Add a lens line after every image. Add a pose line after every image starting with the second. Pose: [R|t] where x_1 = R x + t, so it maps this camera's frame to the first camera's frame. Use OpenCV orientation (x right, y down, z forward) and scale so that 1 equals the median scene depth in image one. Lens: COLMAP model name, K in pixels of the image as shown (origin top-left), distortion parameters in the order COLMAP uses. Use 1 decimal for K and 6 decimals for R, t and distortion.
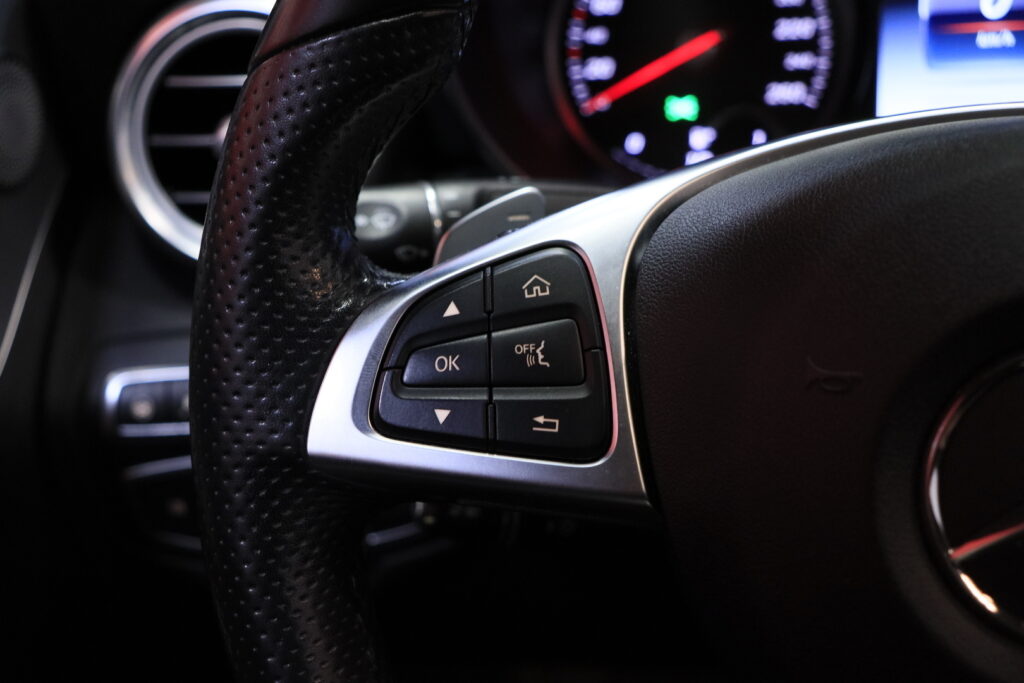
lens RADIAL K [[1609.4, 0, 487.6], [0, 1609.4, 362.2], [0, 0, 1]] dist [0.067206, 0.000000]
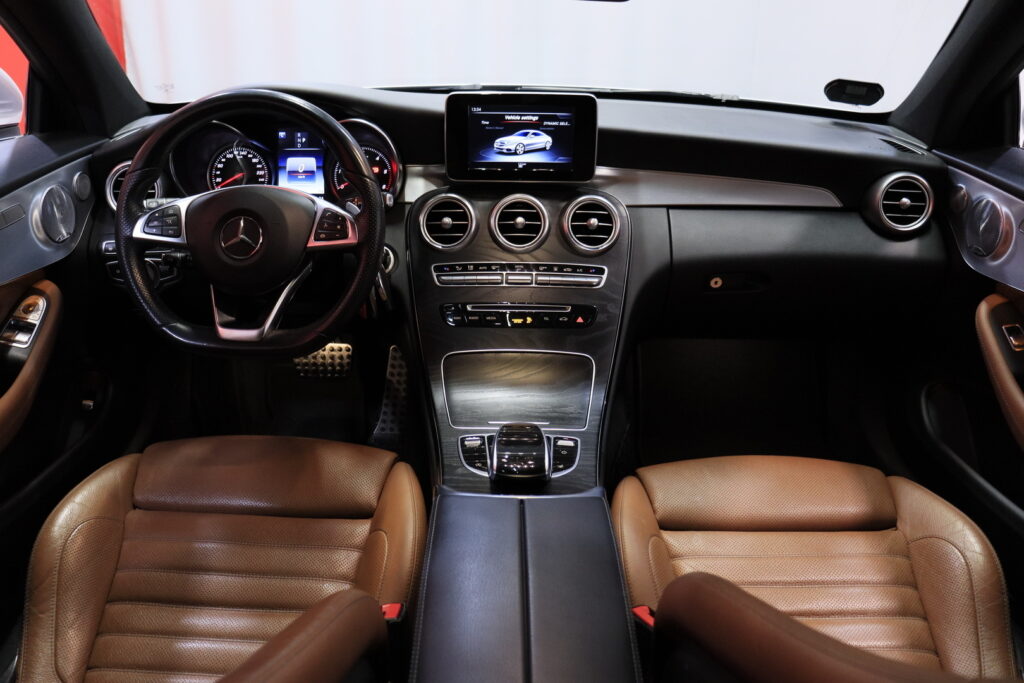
lens RADIAL K [[842.7, 0, 510.9], [0, 842.7, 342.7], [0, 0, 1]] dist [-0.169121, 0.113246]
pose [[0.977384, 0.012748, 0.211089, 0.557858], [-0.011410, 0.999906, -0.007555, 0.401193], [-0.211165, 0.004975, 0.977438, -2.015970]]
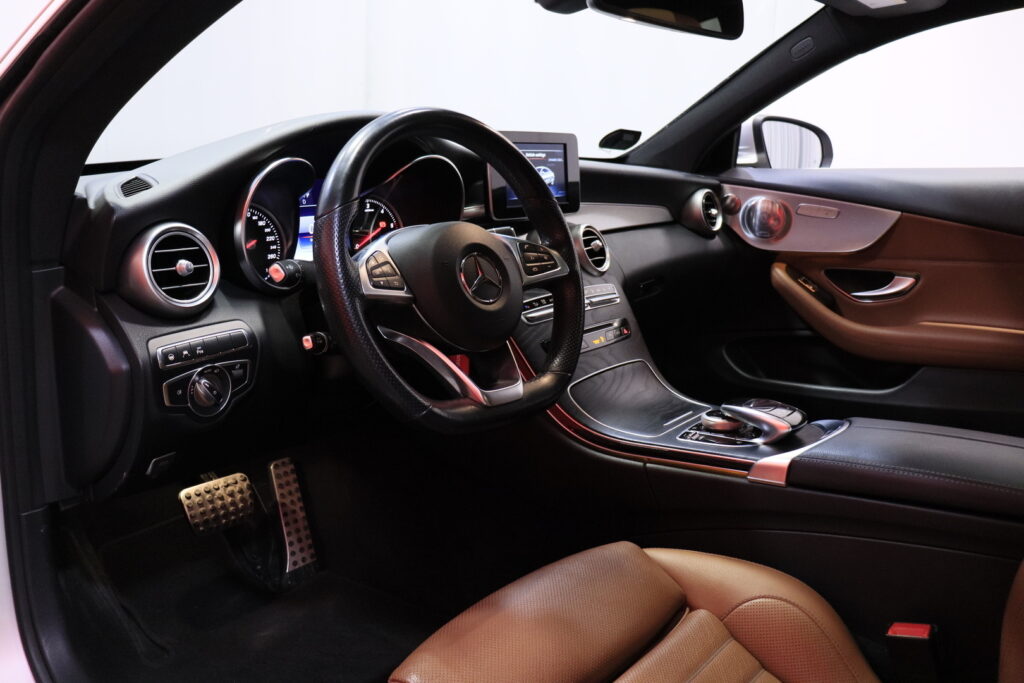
lens RADIAL K [[842.7, 0, 512.6], [0, 842.7, 349.0], [0, 0, 1]] dist [-0.169121, 0.113246]
pose [[0.472071, -0.123204, 0.872909, -1.643715], [0.293936, 0.955521, -0.024097, 0.313437], [-0.831114, 0.267955, 0.487288, -0.358615]]
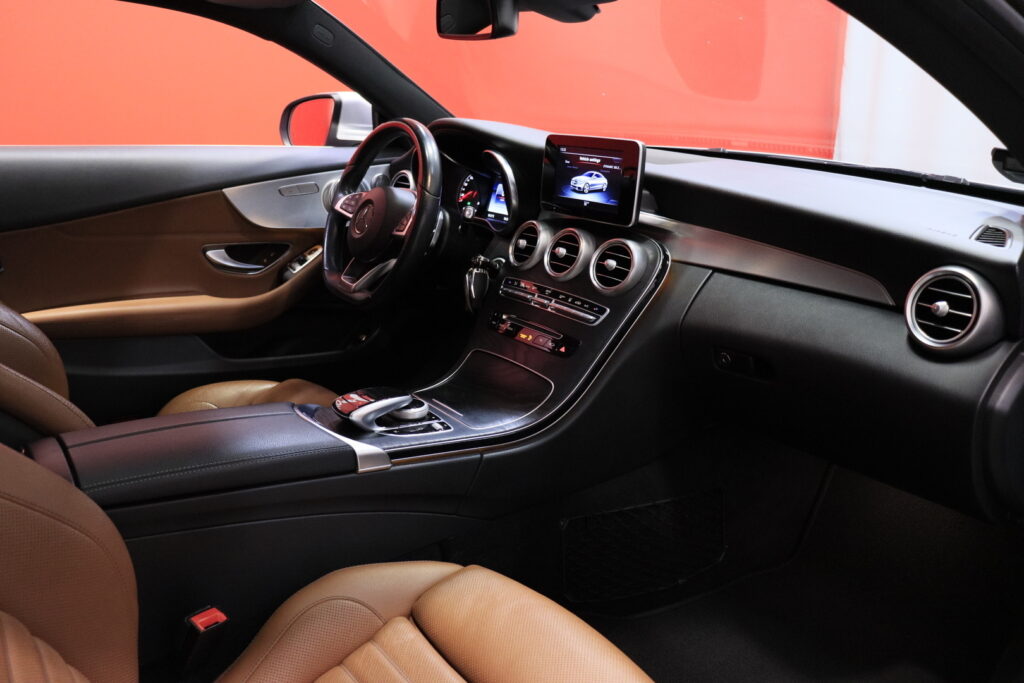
lens RADIAL K [[842.7, 0, 510.6], [0, 842.7, 340.1], [0, 0, 1]] dist [-0.169121, 0.113246]
pose [[0.736651, 0.280686, -0.615273, 3.180340], [-0.332919, 0.942434, 0.031341, 0.229835], [0.588651, 0.181749, 0.787691, -1.705226]]
